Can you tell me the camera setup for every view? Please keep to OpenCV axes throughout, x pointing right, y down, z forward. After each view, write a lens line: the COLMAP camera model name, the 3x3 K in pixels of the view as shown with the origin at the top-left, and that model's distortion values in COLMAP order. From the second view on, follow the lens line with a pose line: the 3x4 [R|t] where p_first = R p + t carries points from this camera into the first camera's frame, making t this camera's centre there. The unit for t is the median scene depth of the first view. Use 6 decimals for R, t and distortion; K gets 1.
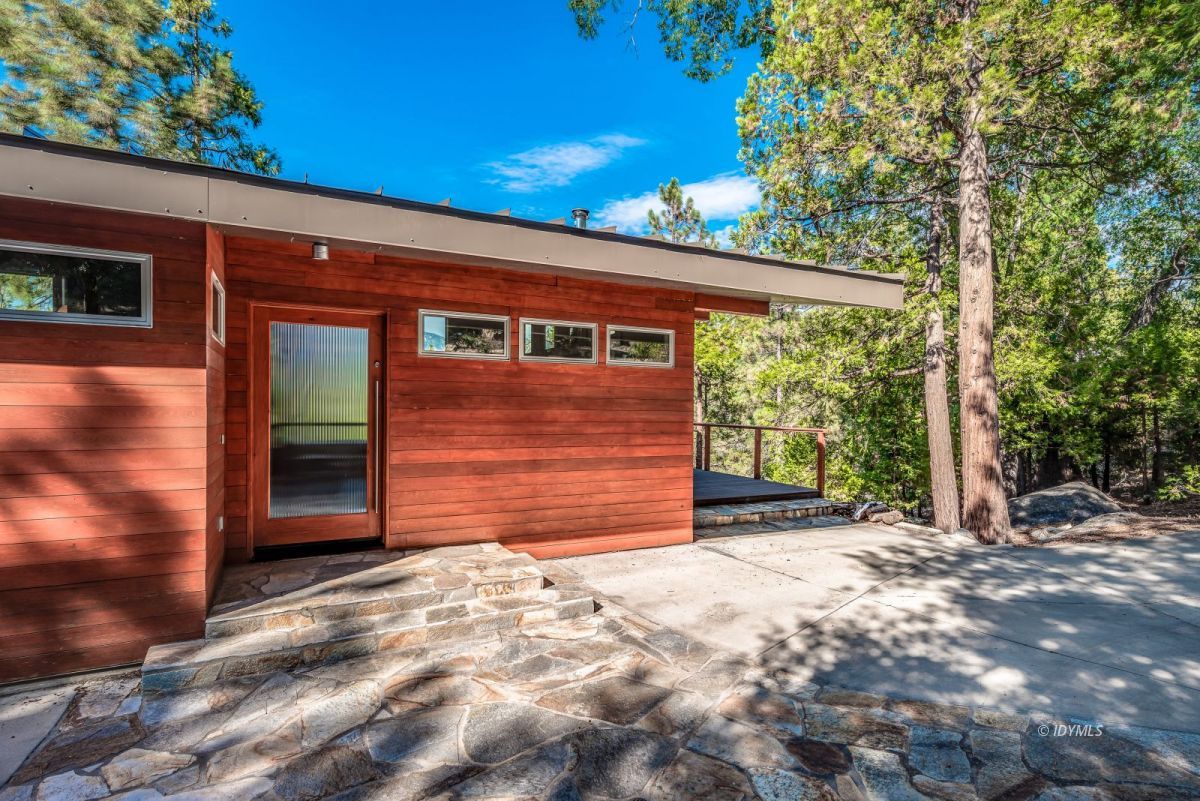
lens RADIAL K [[532.0, 0, 600.0], [0, 532.0, 400.5], [0, 0, 1]] dist [0.012053, -0.000331]
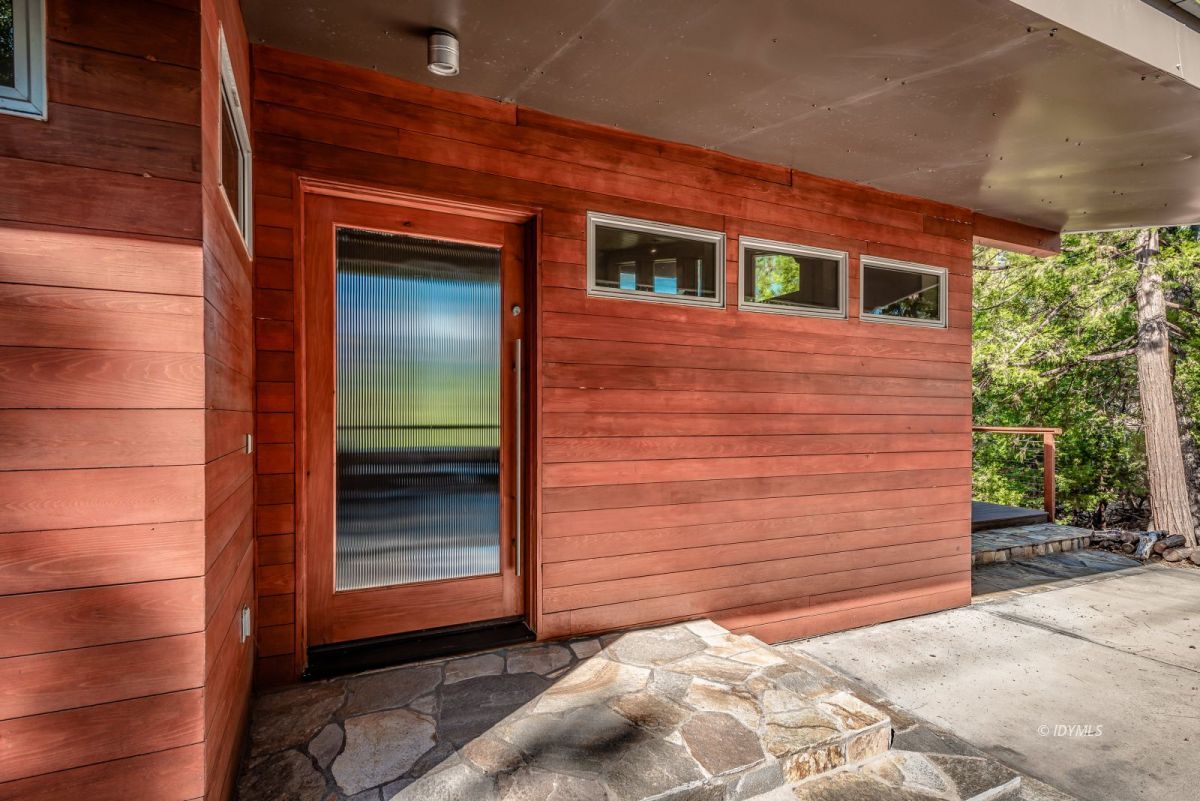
lens RADIAL K [[536.8, 0, 604.5], [0, 536.8, 405.0], [0, 0, 1]] dist [0.012712, -0.001135]
pose [[0.999348, -0.008620, -0.035068, -0.296082], [0.008492, 0.999957, -0.003809, 0.033917], [0.035100, 0.003509, 0.999378, 0.422806]]
